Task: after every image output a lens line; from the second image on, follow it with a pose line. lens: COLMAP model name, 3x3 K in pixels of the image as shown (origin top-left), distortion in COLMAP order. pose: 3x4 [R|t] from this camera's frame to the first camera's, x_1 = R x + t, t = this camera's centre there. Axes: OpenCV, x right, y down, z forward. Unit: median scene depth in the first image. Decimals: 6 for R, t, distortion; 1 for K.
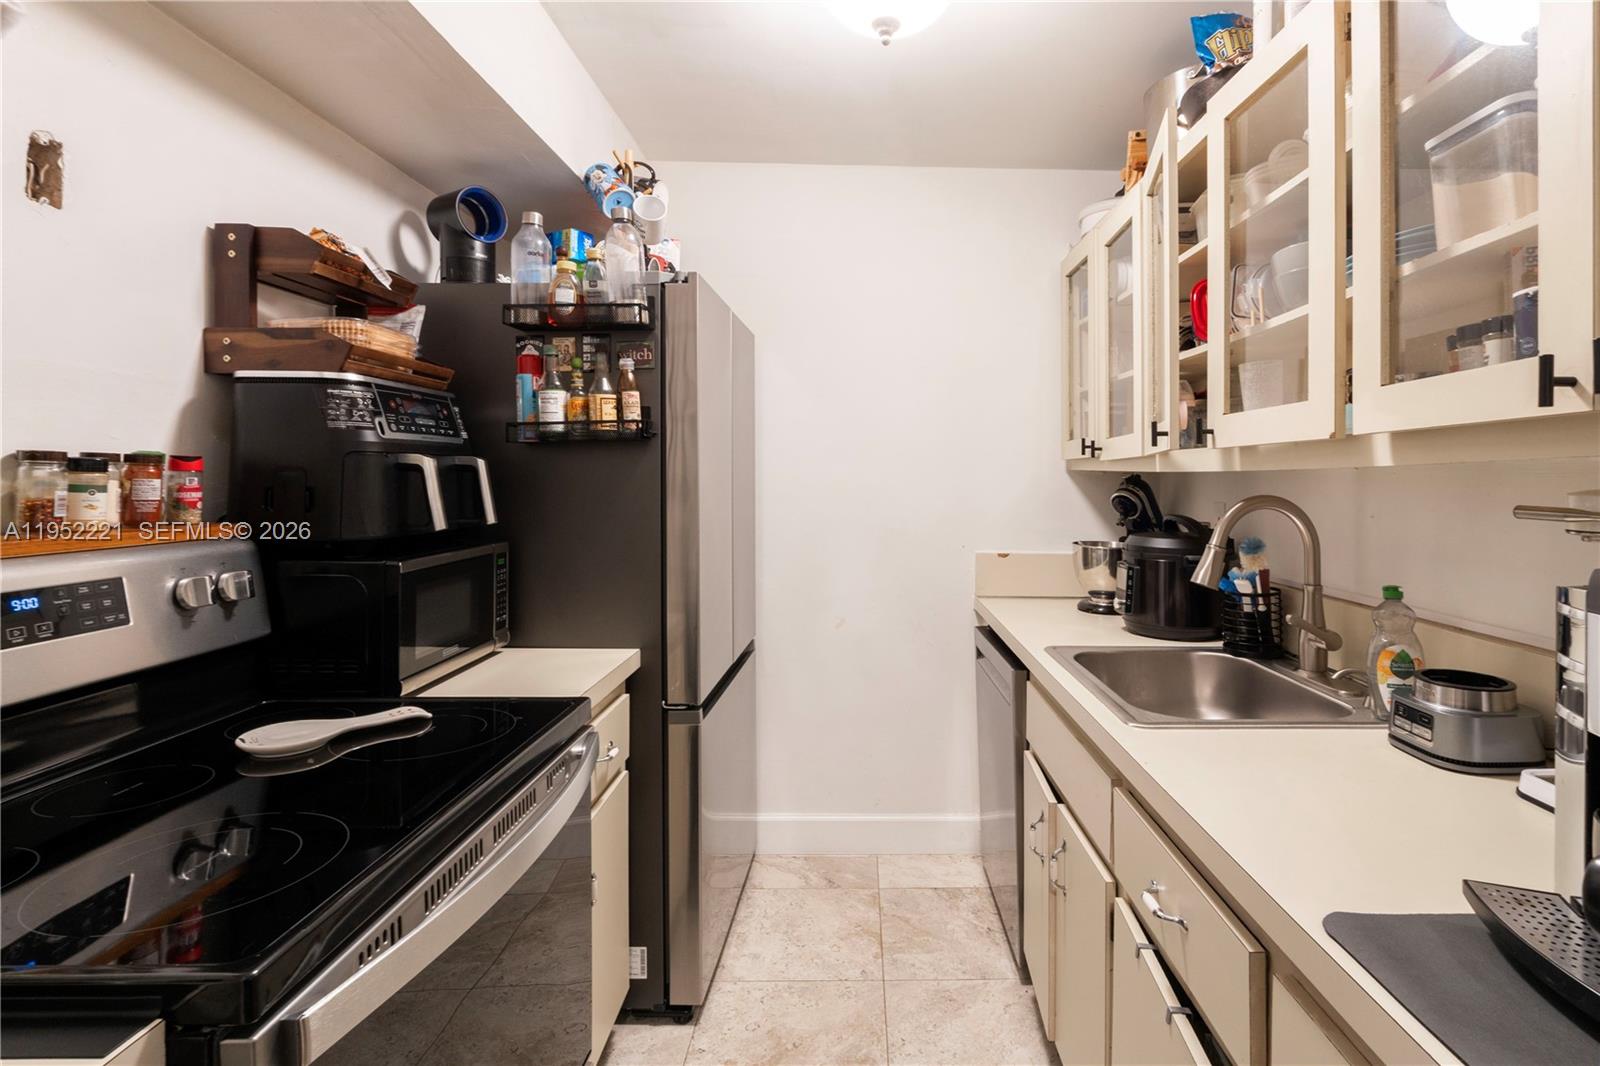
lens RADIAL K [[771.4, 0, 876.4], [0, 771.4, 486.8], [0, 0, 1]] dist [-0.004468, 0.000427]
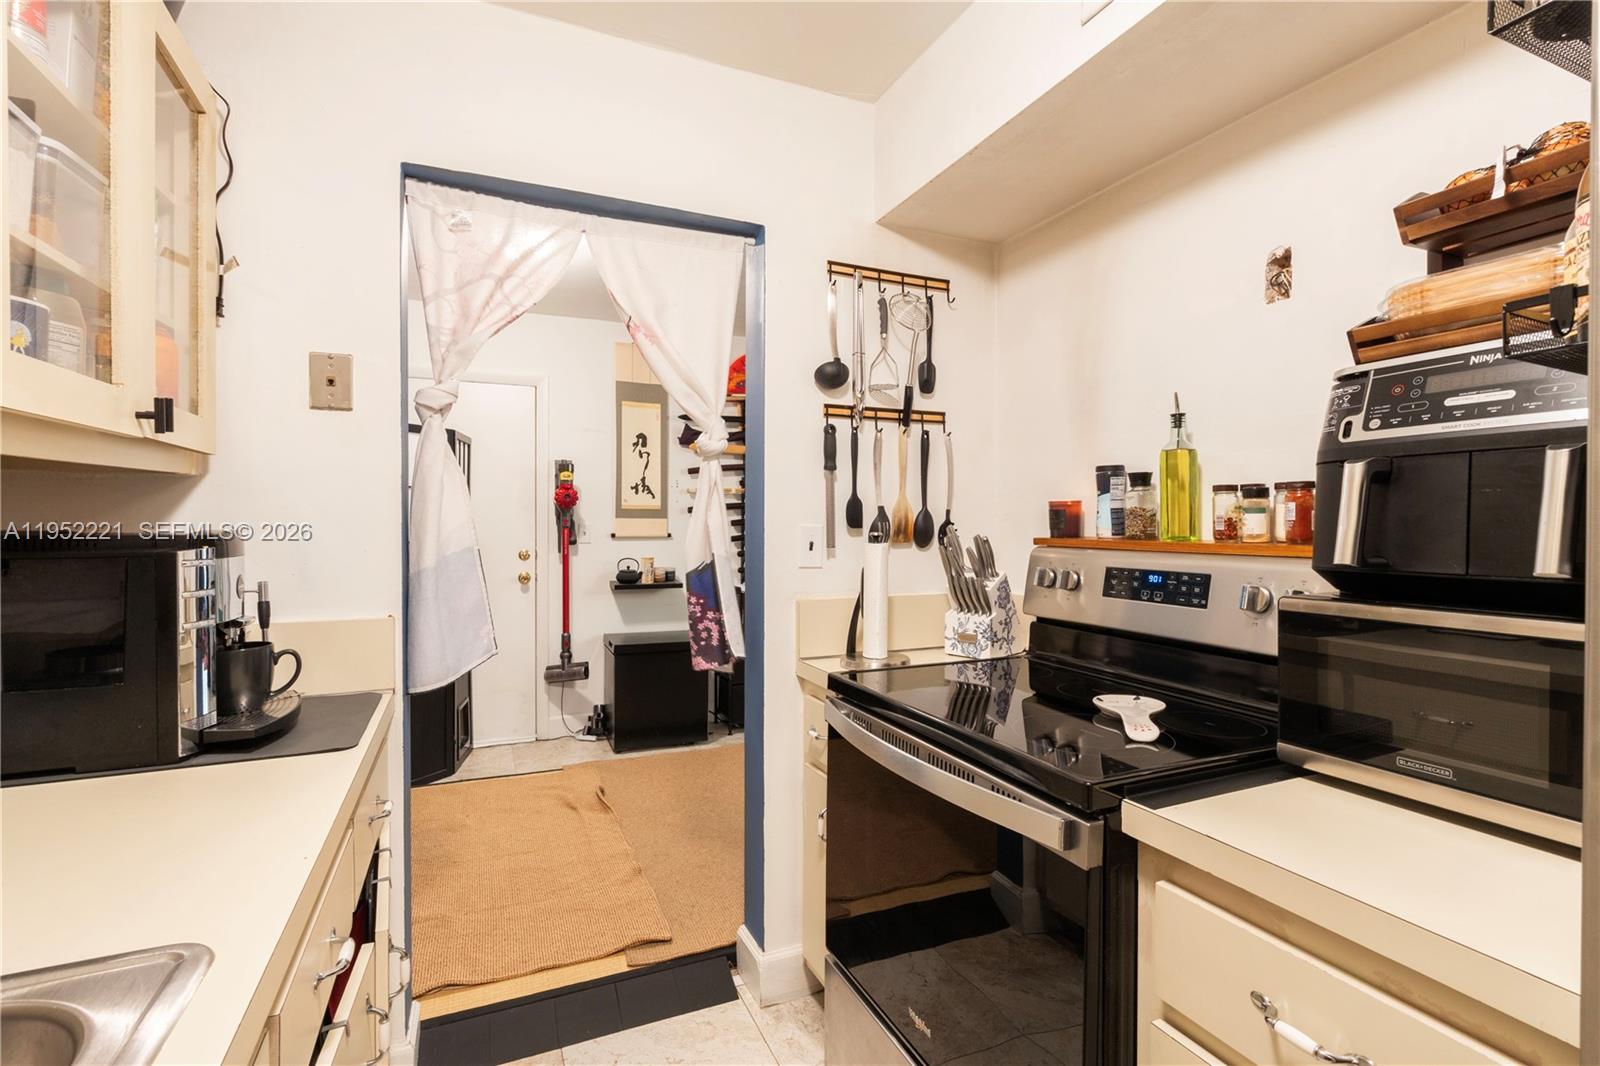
lens RADIAL K [[745.9, 0, 809.1], [0, 745.9, 528.3], [0, 0, 1]] dist [-0.004752, 0.000653]
pose [[-0.920944, -0.007288, -0.389626, 0.116693], [-0.014258, 0.999786, 0.014998, 0.015558], [0.389433, 0.019367, -0.920851, 1.172790]]
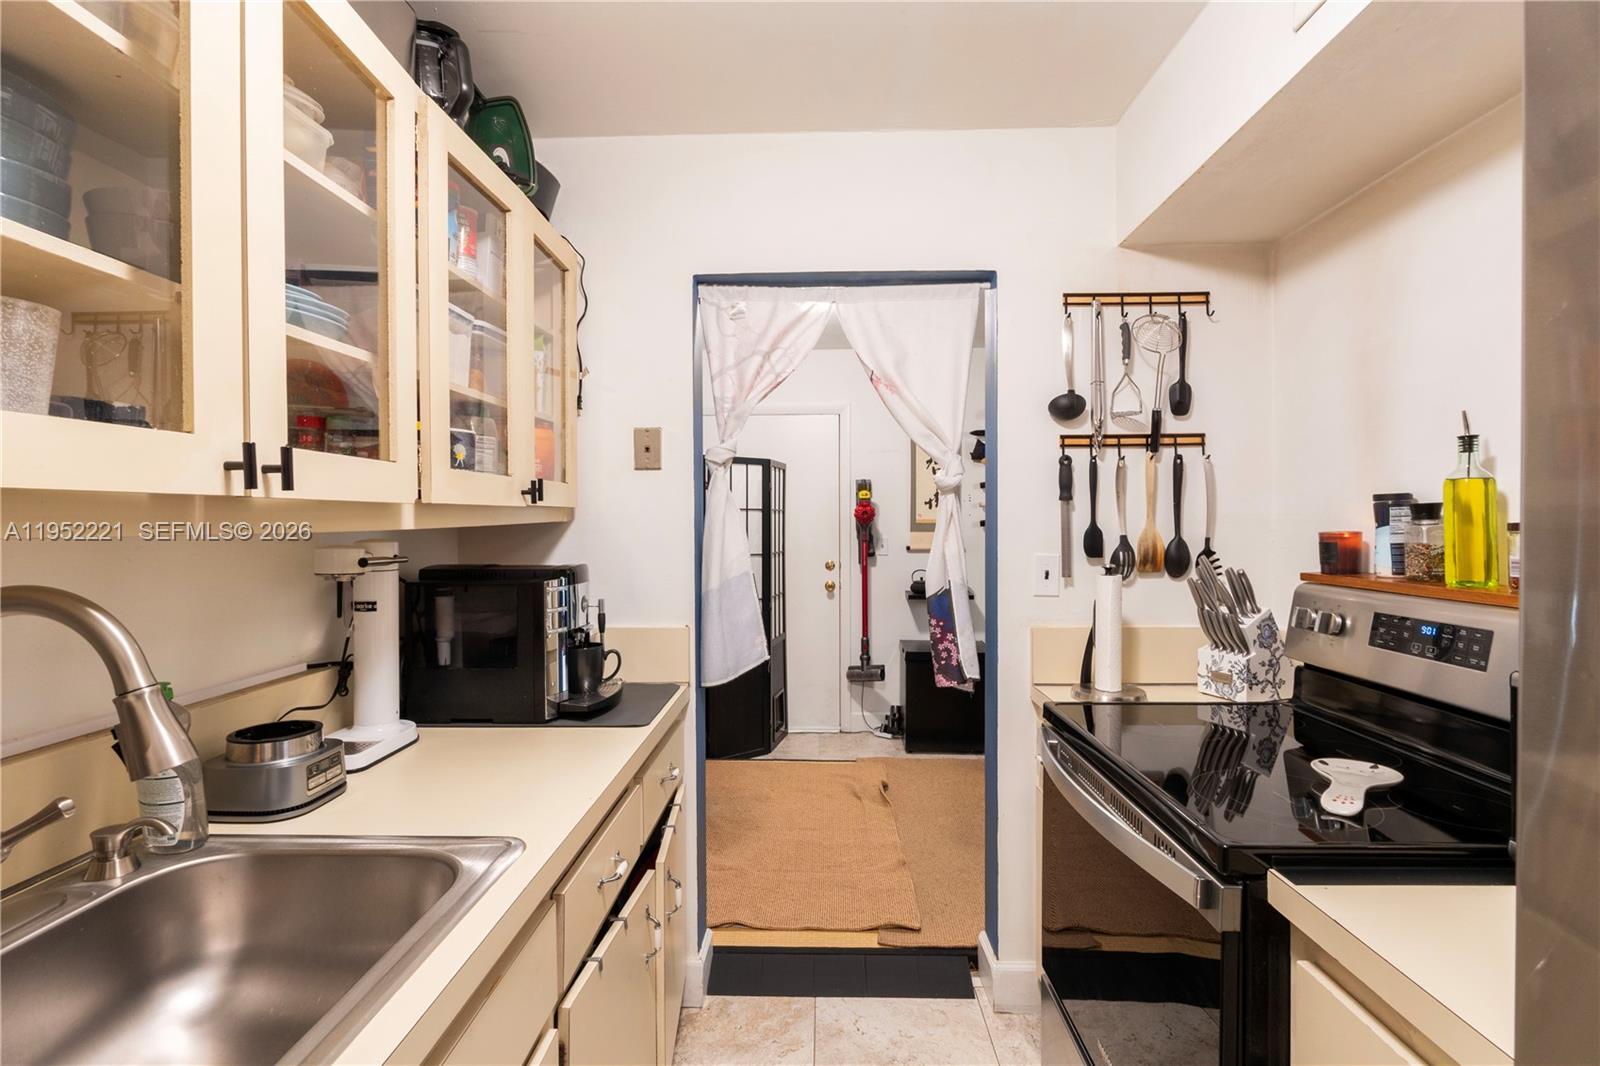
lens RADIAL K [[749.4, 0, 802.8], [0, 749.4, 528.3], [0, 0, 1]] dist [-0.004701, 0.000270]
pose [[-0.998825, -0.004952, 0.048208, -0.002184], [-0.004058, 0.999818, 0.018618, -0.032005], [-0.048291, 0.018400, -0.998664, 1.306966]]
